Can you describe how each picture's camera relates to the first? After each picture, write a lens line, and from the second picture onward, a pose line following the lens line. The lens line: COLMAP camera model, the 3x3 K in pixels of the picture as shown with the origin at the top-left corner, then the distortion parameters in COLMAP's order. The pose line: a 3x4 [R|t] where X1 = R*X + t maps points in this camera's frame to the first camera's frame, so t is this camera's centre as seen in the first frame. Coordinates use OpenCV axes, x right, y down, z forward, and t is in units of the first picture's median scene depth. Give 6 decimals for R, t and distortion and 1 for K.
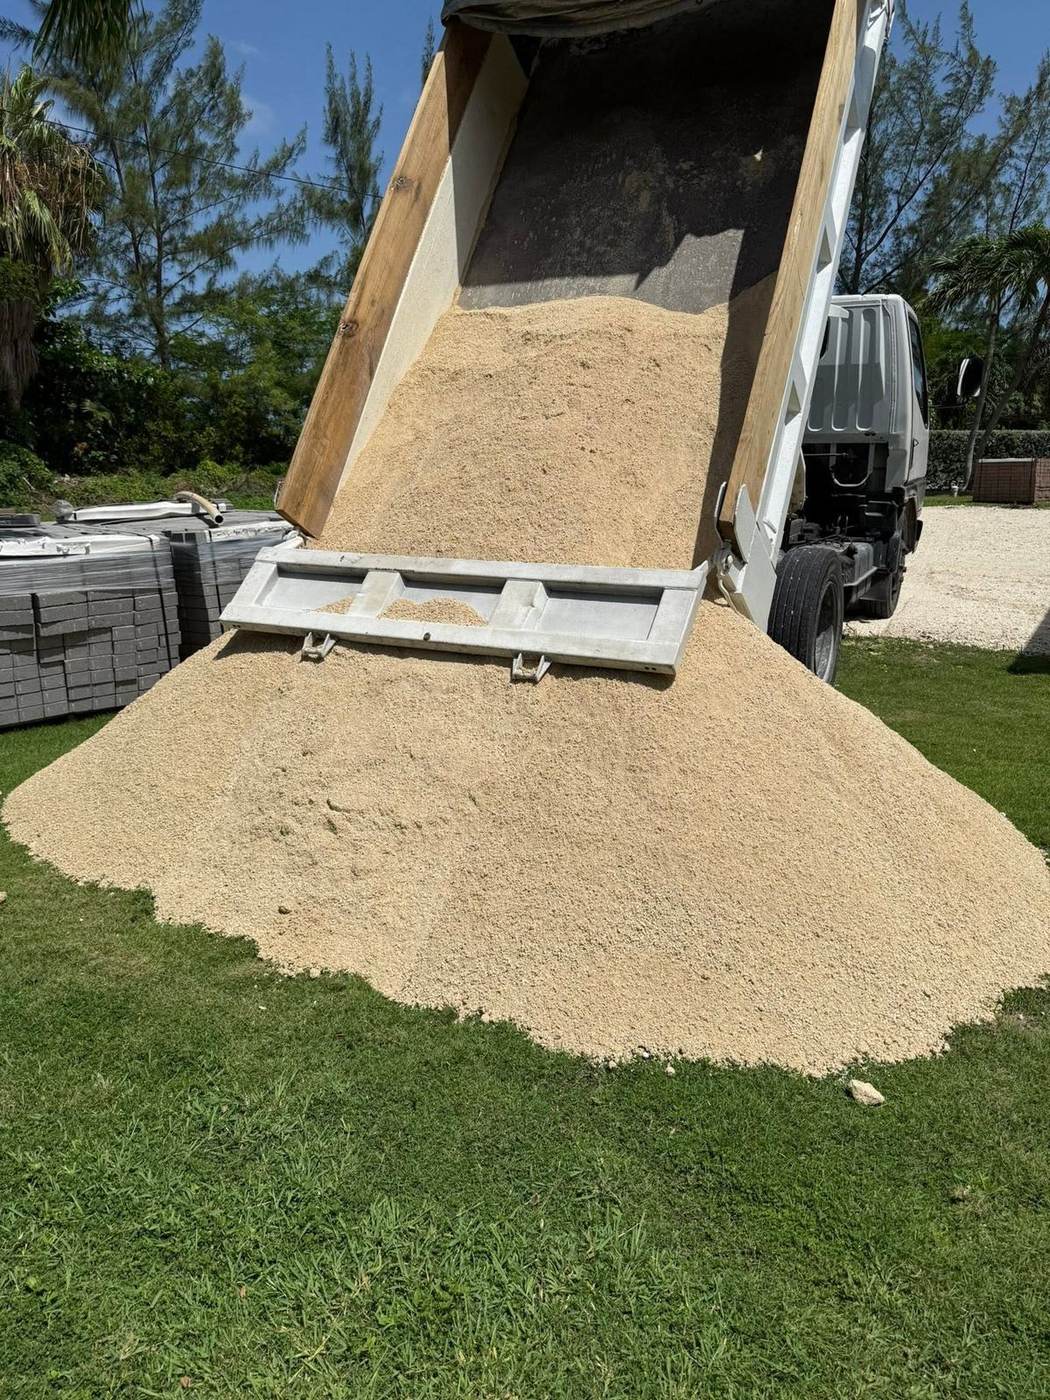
lens RADIAL K [[1042.0, 0, 525.0], [0, 1042.0, 700.0], [0, 0, 1]] dist [0.031638, -0.002889]
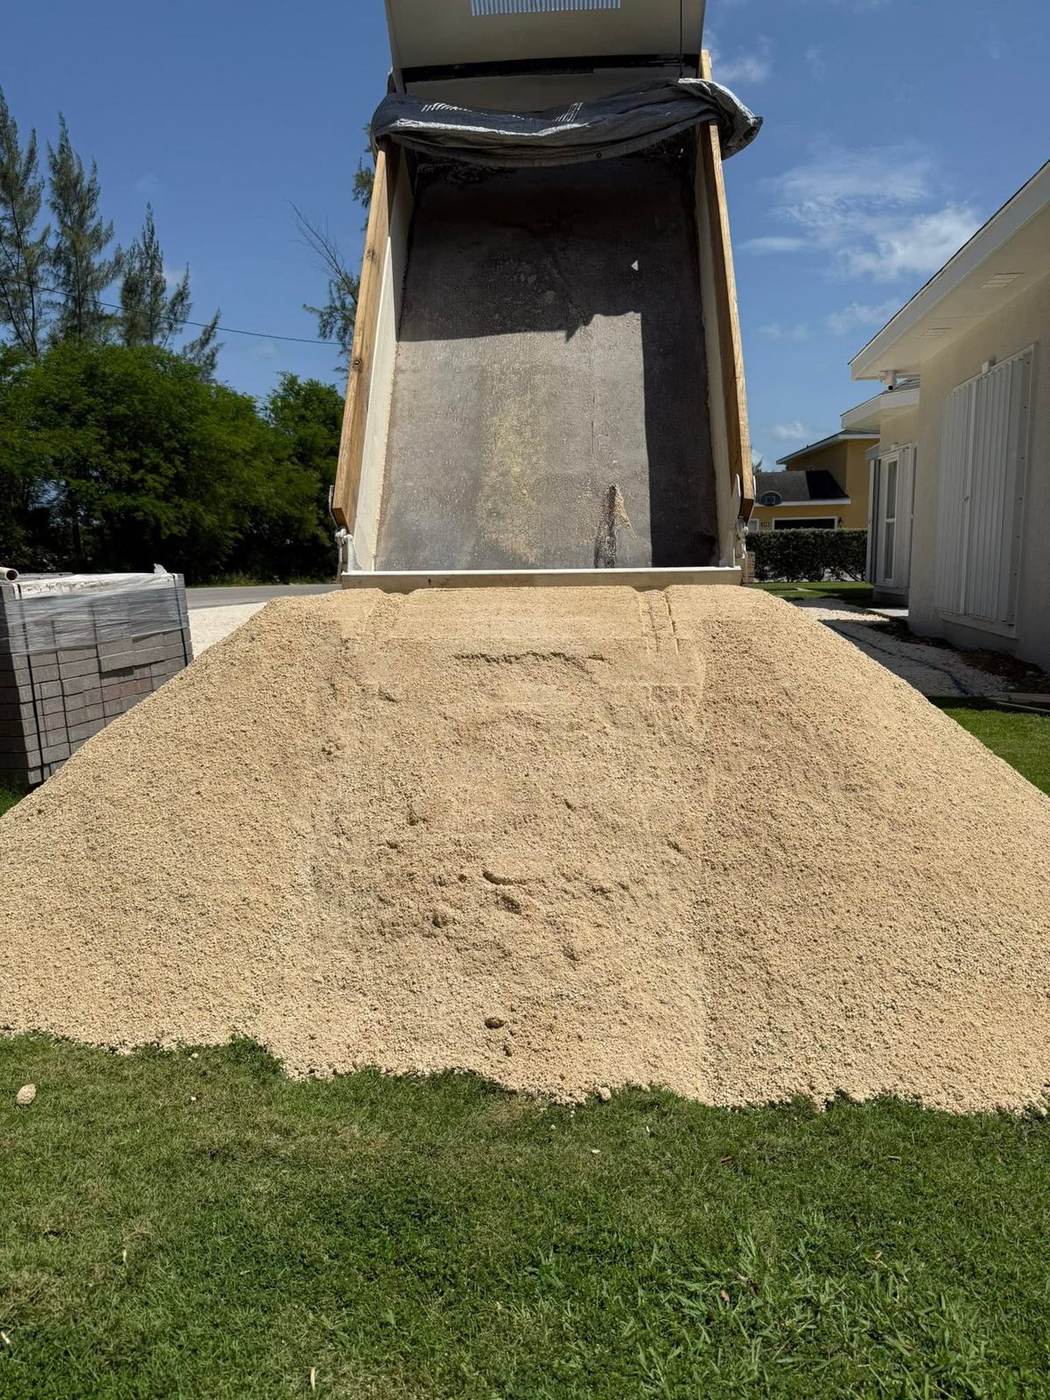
lens RADIAL K [[1042.0, 0, 525.0], [0, 1042.0, 700.0], [0, 0, 1]] dist [0.031638, -0.002889]
pose [[0.898604, -0.044506, 0.436497, -0.501144], [0.096908, 0.990405, -0.098519, 0.049705], [-0.427924, 0.130829, 0.894296, 0.296485]]
